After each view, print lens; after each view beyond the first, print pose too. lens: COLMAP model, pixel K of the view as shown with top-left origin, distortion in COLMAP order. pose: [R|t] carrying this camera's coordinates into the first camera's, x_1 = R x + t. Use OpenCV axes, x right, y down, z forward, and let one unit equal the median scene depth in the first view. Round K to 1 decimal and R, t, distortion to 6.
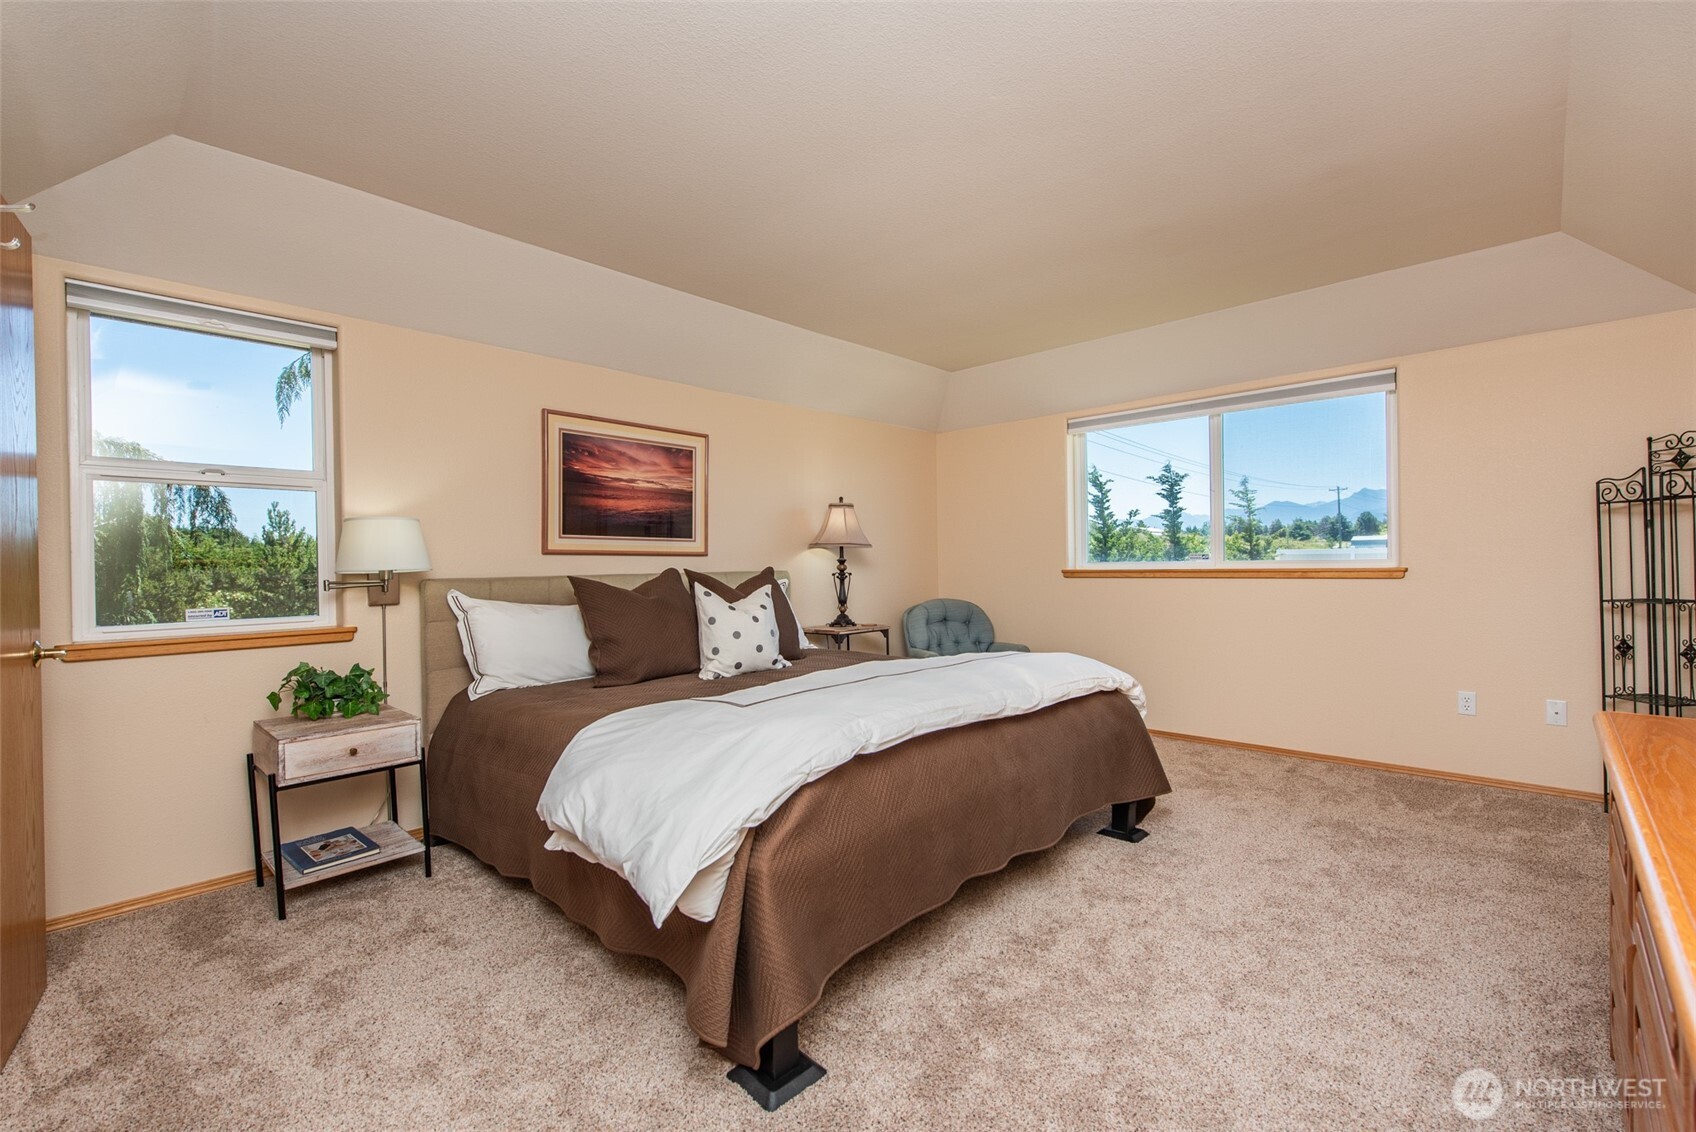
lens RADIAL K [[734.0, 0, 847.2], [0, 734.0, 562.0], [0, 0, 1]] dist [0.001054, 0.000010]
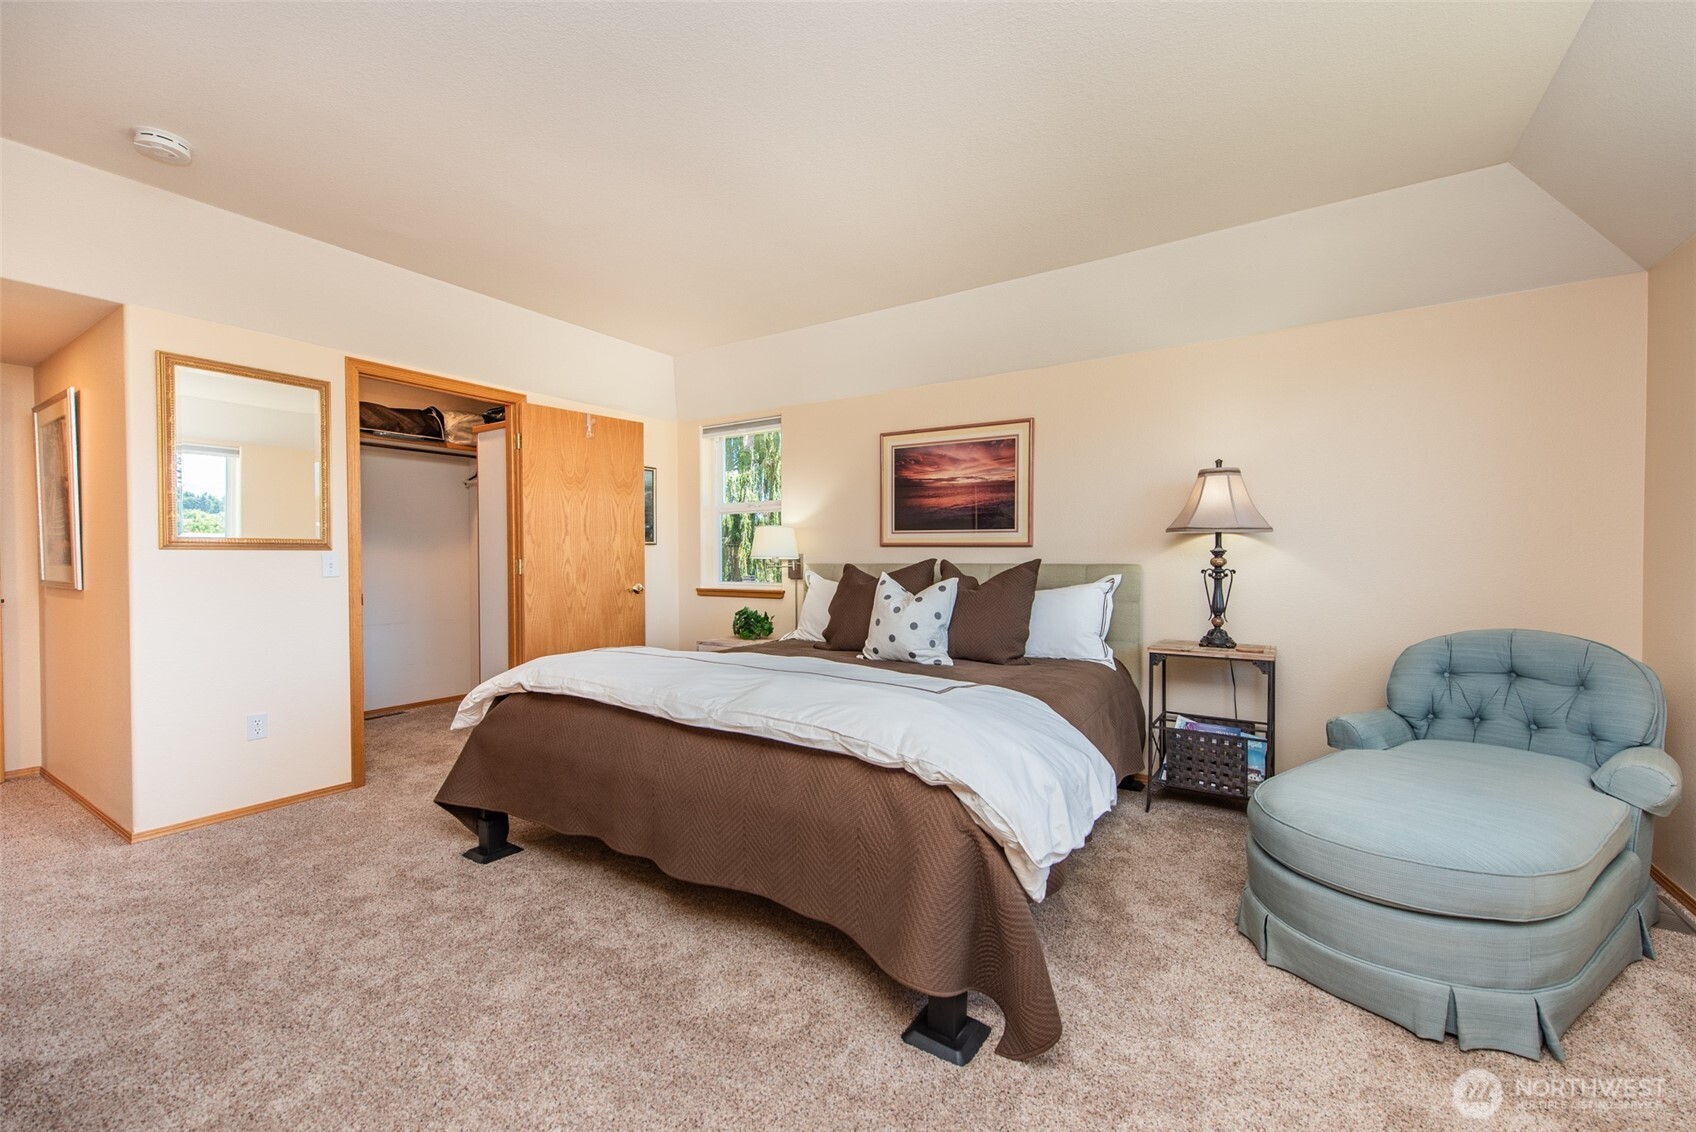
lens RADIAL K [[681.4, 0, 845.2], [0, 681.4, 568.4], [0, 0, 1]] dist [-0.000060, -0.000034]
pose [[0.175416, 0.026677, -0.984133, 0.656667], [-0.000715, 0.999636, 0.026970, -0.003660], [0.984494, -0.004027, 0.175372, 0.628959]]
